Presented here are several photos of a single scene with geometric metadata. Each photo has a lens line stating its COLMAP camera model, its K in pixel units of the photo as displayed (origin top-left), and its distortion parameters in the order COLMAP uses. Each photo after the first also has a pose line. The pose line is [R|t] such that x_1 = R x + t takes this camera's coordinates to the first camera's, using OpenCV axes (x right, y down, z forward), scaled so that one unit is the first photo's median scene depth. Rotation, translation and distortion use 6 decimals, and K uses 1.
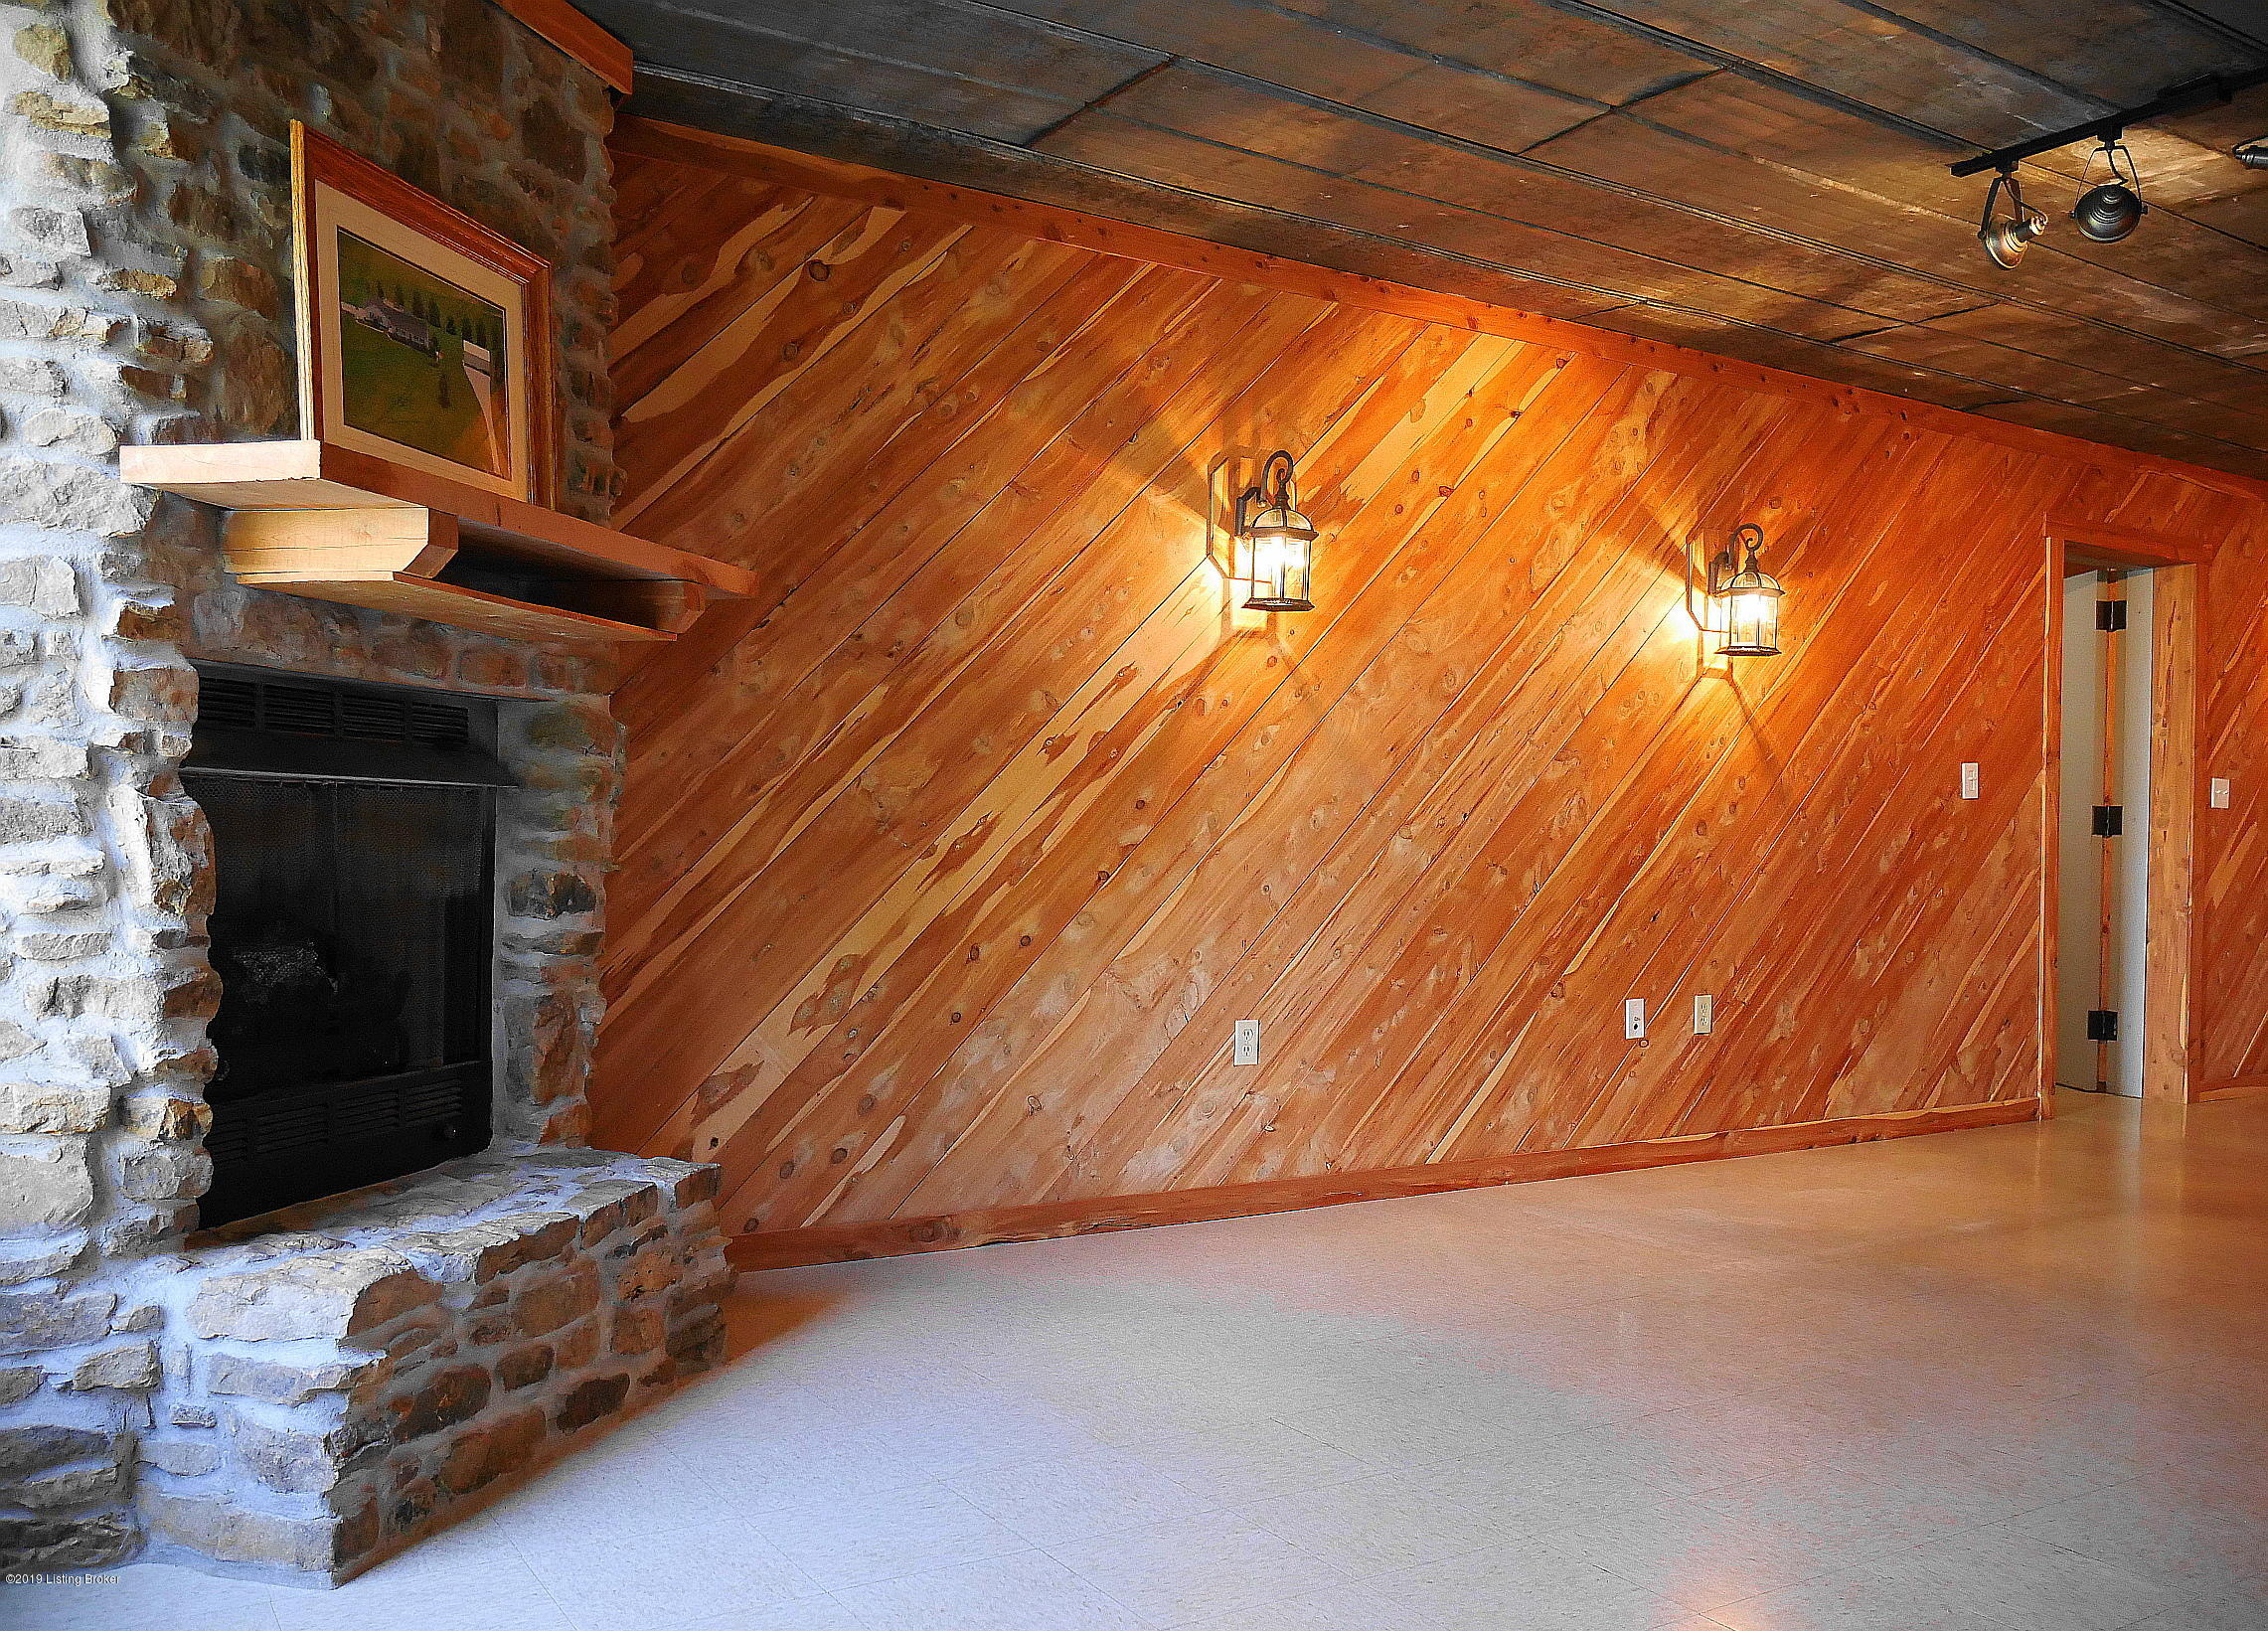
lens RADIAL K [[1856.2, 0, 1127.0], [0, 1856.2, 854.4], [0, 0, 1]] dist [-0.024430, 0.000023]
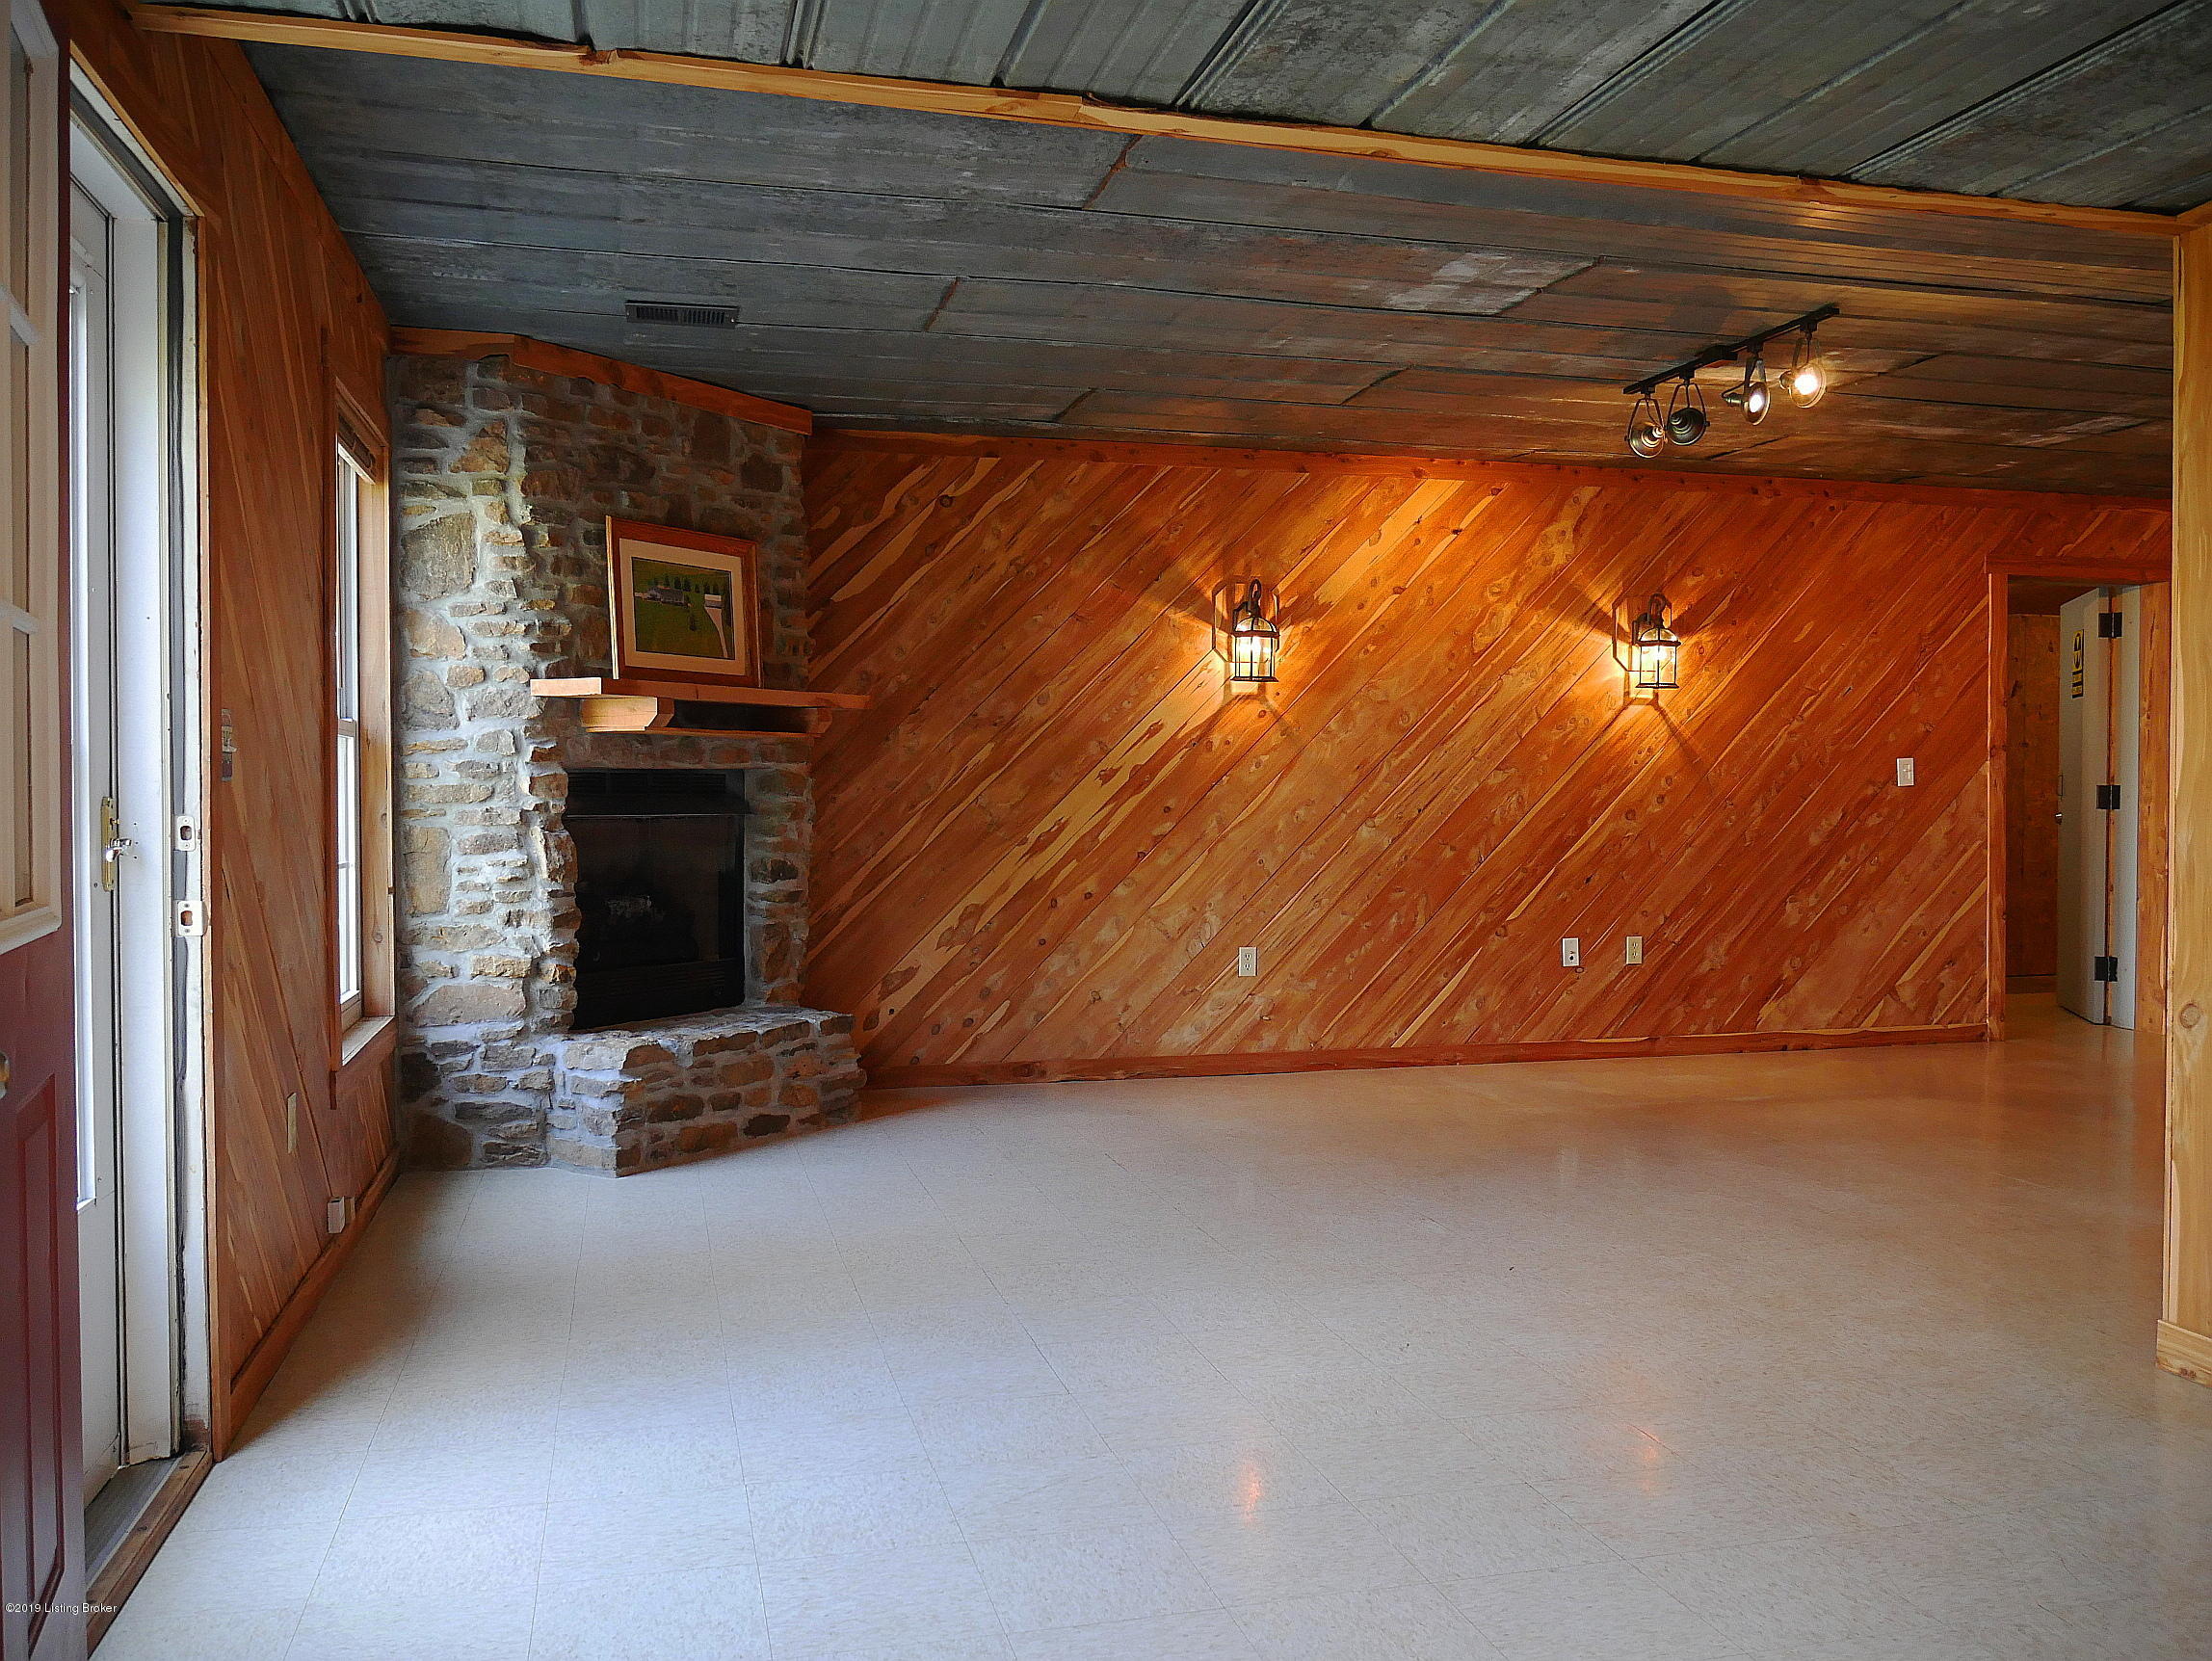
lens RADIAL K [[1806.0, 0, 1106.9], [0, 1806.0, 835.2], [0, 0, 1]] dist [-0.035275, 0.012713]
pose [[0.951765, -0.008137, -0.306719, 0.452718], [0.012025, 0.999869, 0.010790, -0.023502], [0.306591, -0.013958, 0.951739, -0.504801]]
